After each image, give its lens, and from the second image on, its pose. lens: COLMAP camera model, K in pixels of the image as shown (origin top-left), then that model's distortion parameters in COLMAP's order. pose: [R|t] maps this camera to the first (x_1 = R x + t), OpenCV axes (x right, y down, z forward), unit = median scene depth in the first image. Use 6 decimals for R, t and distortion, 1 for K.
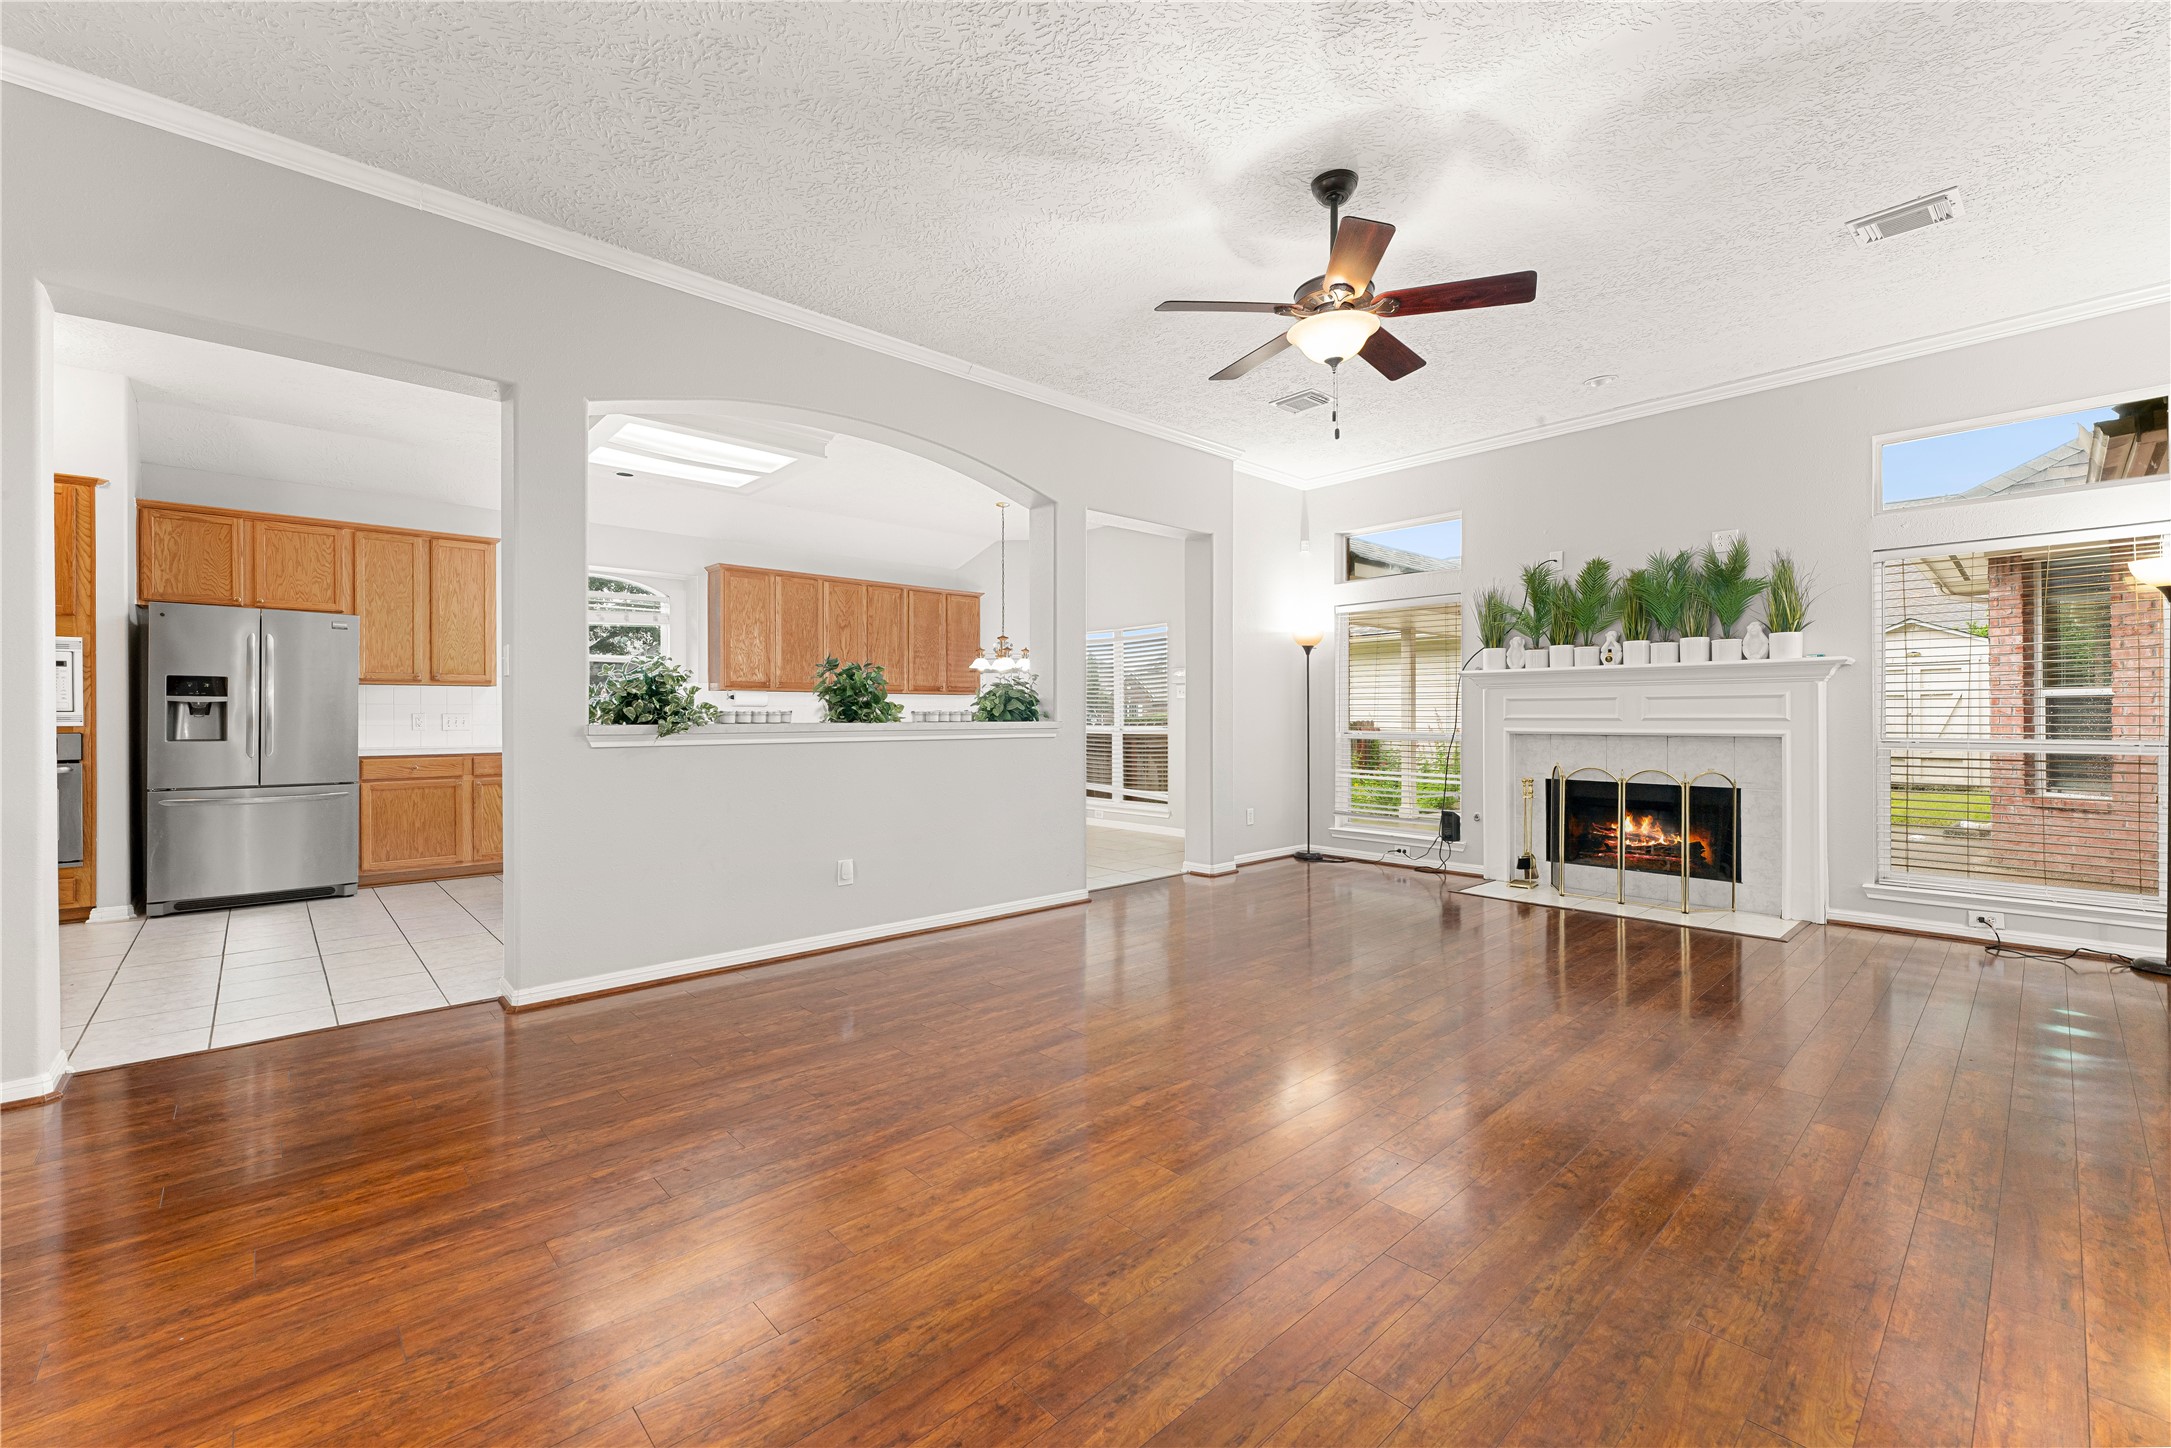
lens RADIAL K [[893.2, 0, 1095.8], [0, 893.2, 717.9], [0, 0, 1]] dist [0.002472, 0.000146]
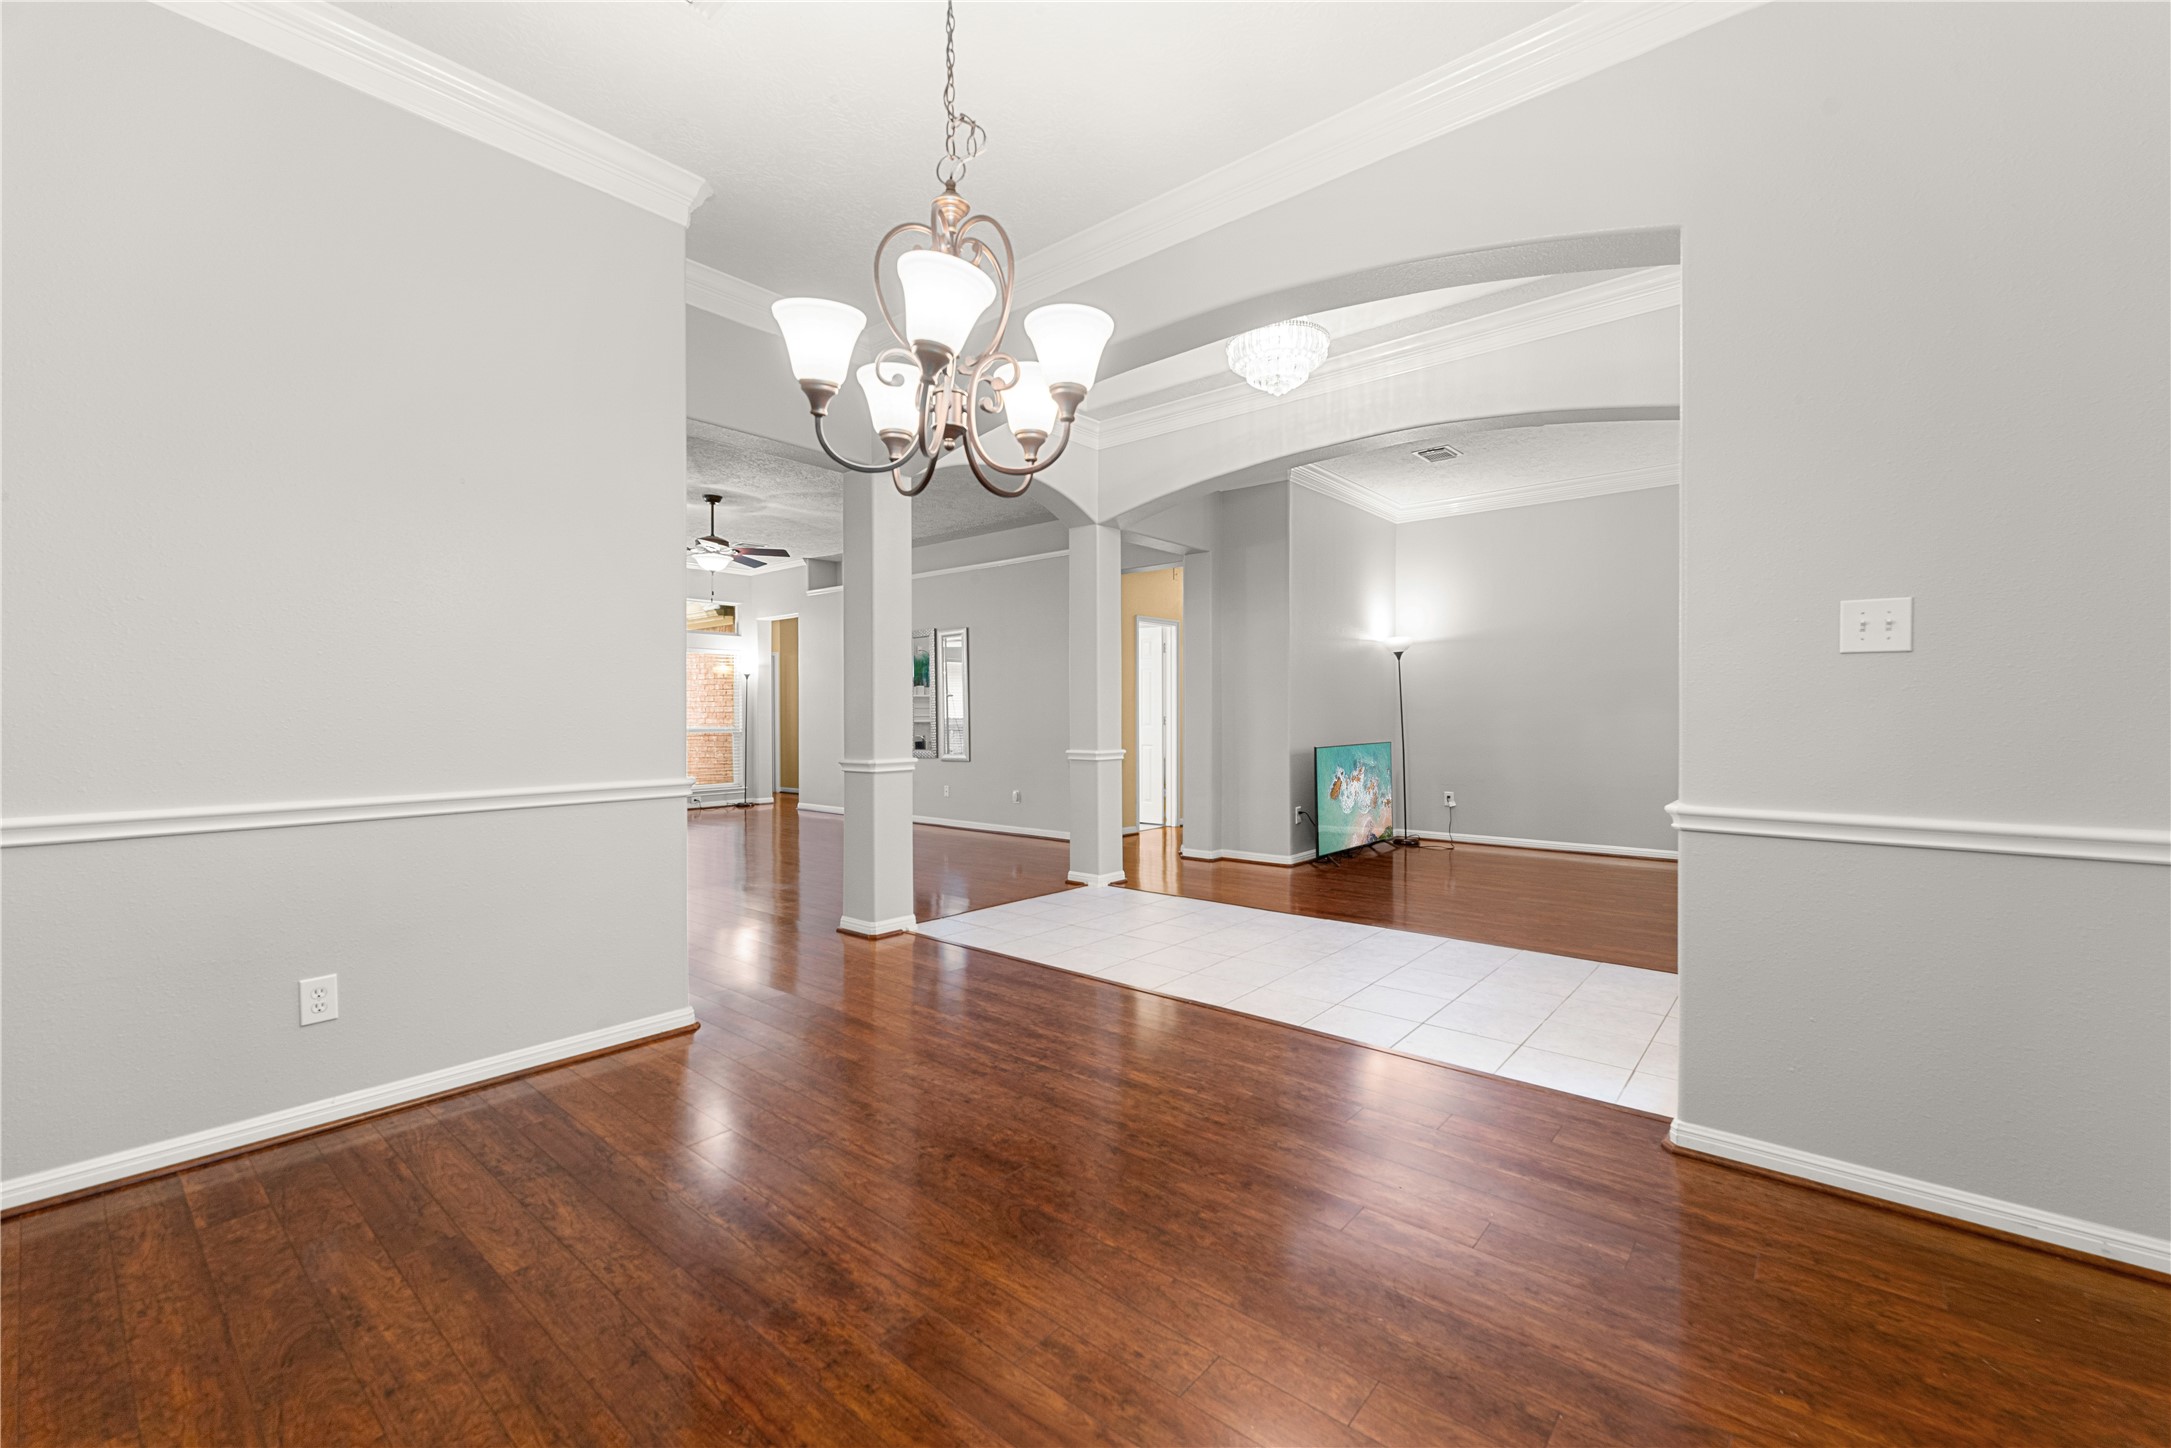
lens RADIAL K [[893.2, 0, 1095.8], [0, 893.2, 717.9], [0, 0, 1]] dist [0.002472, 0.000146]
pose [[-0.123060, -0.000303, 0.992399, -1.312925], [0.007076, 0.999974, 0.001182, 0.001359], [-0.992374, 0.007168, -0.123055, 0.160452]]
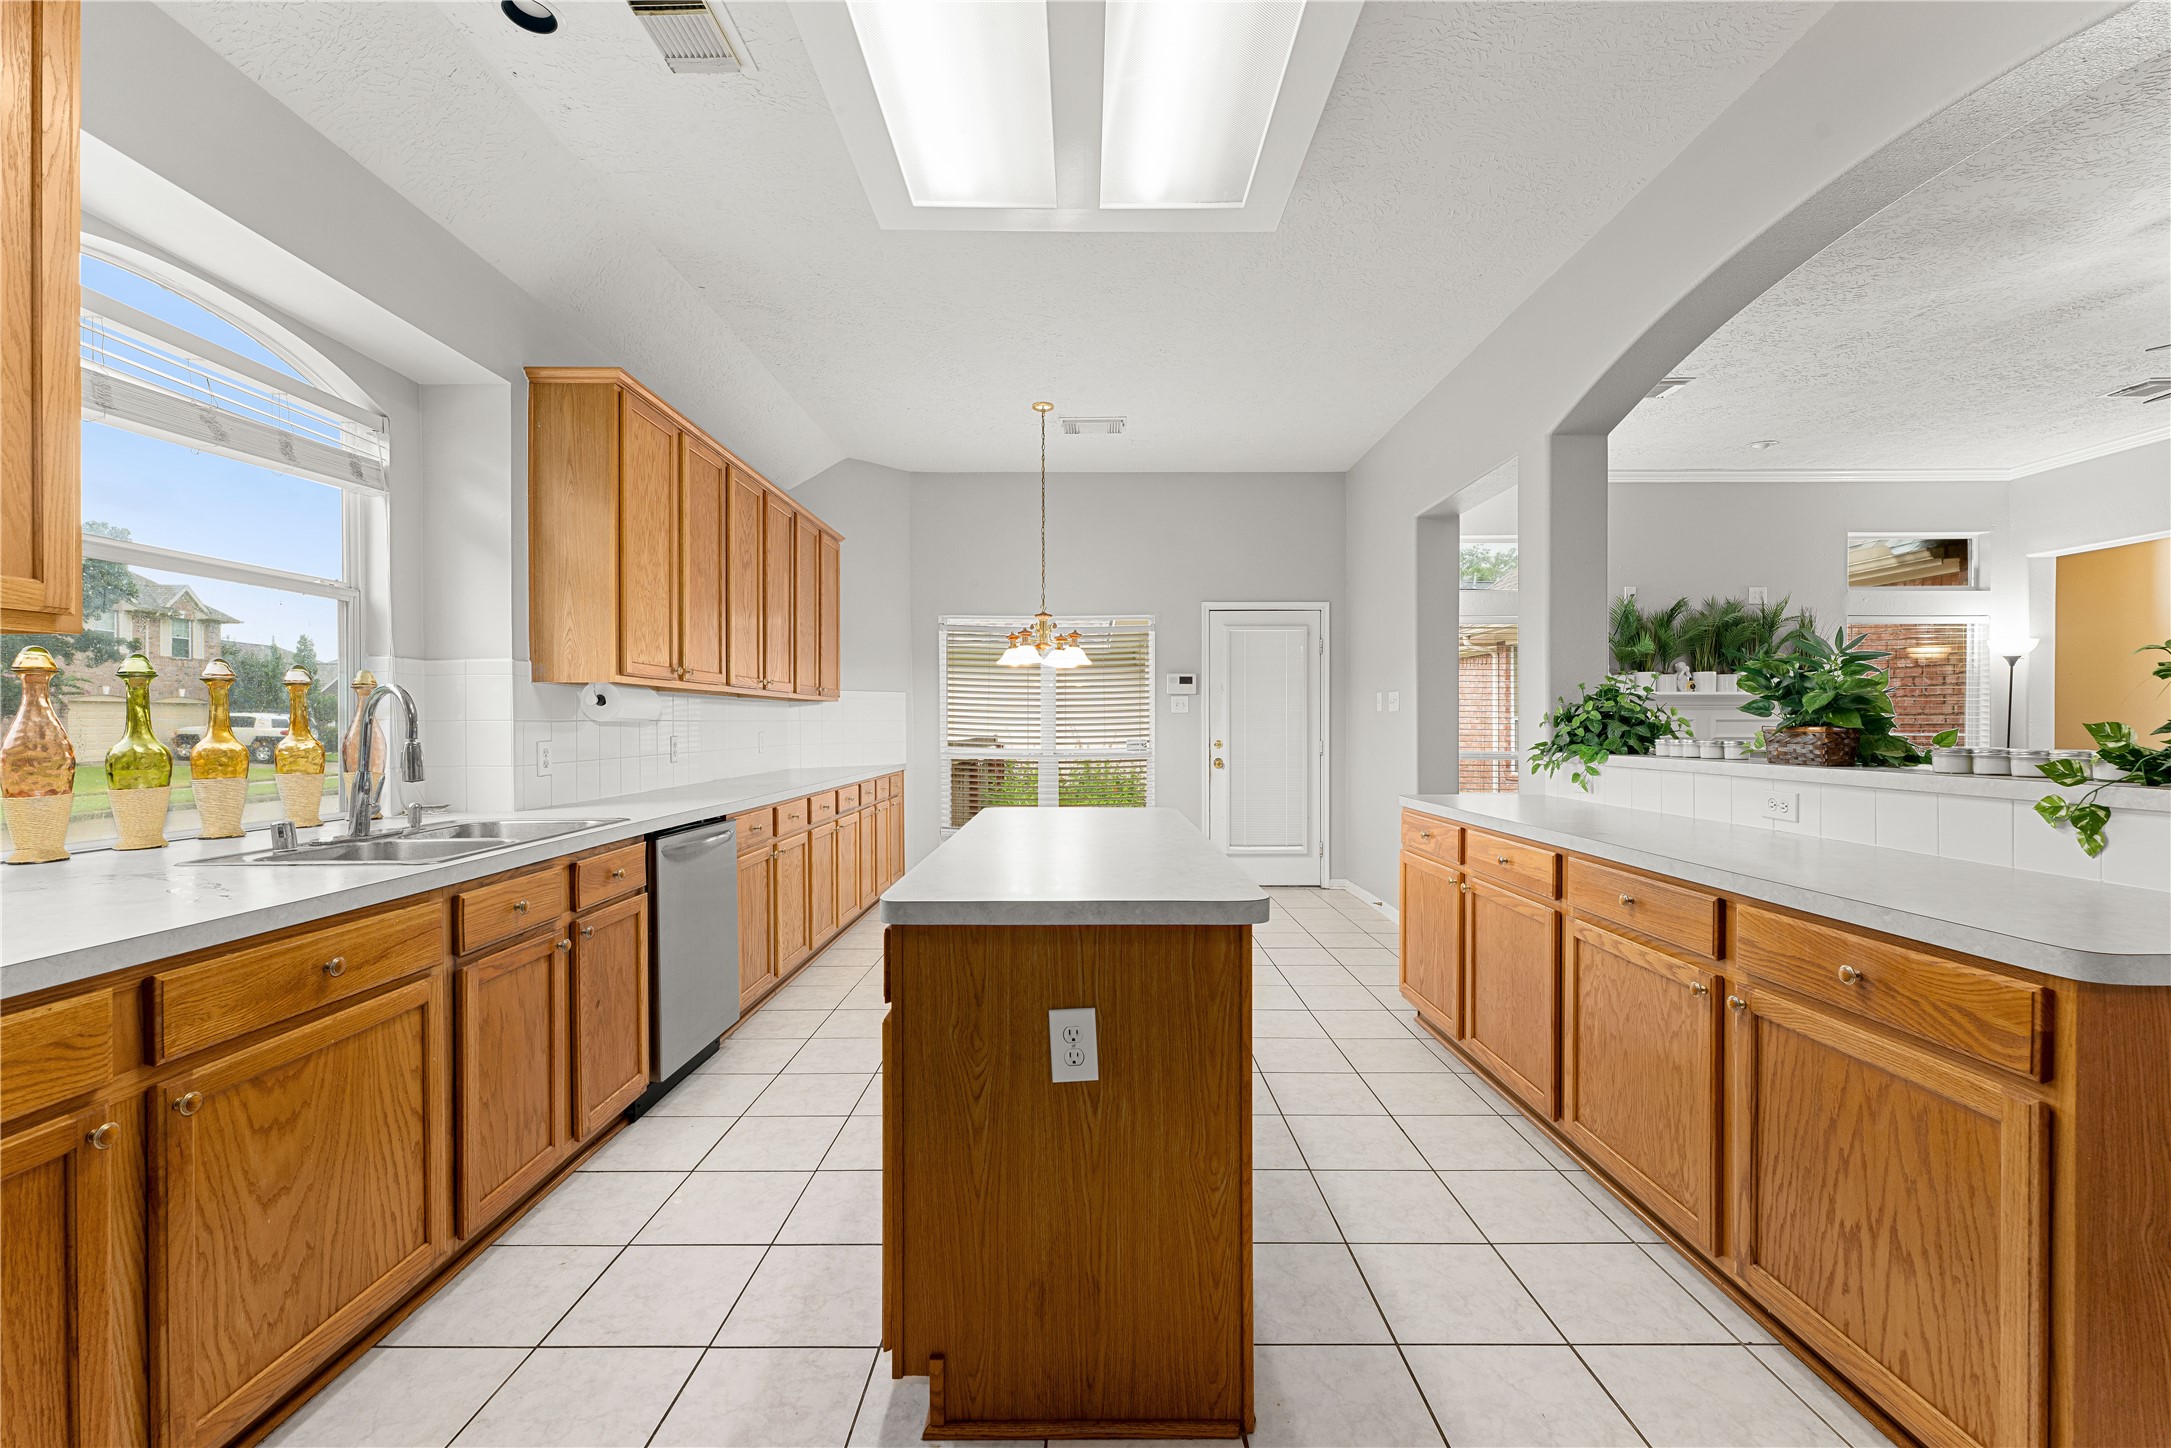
lens RADIAL K [[873.3, 0, 1086.8], [0, 873.3, 729.1], [0, 0, 1]] dist [0.001129, -0.000003]
pose [[0.684097, -0.003179, 0.729384, -0.790428], [0.001194, 0.999994, 0.003239, -0.014951], [-0.729390, -0.001345, 0.684097, 0.806502]]
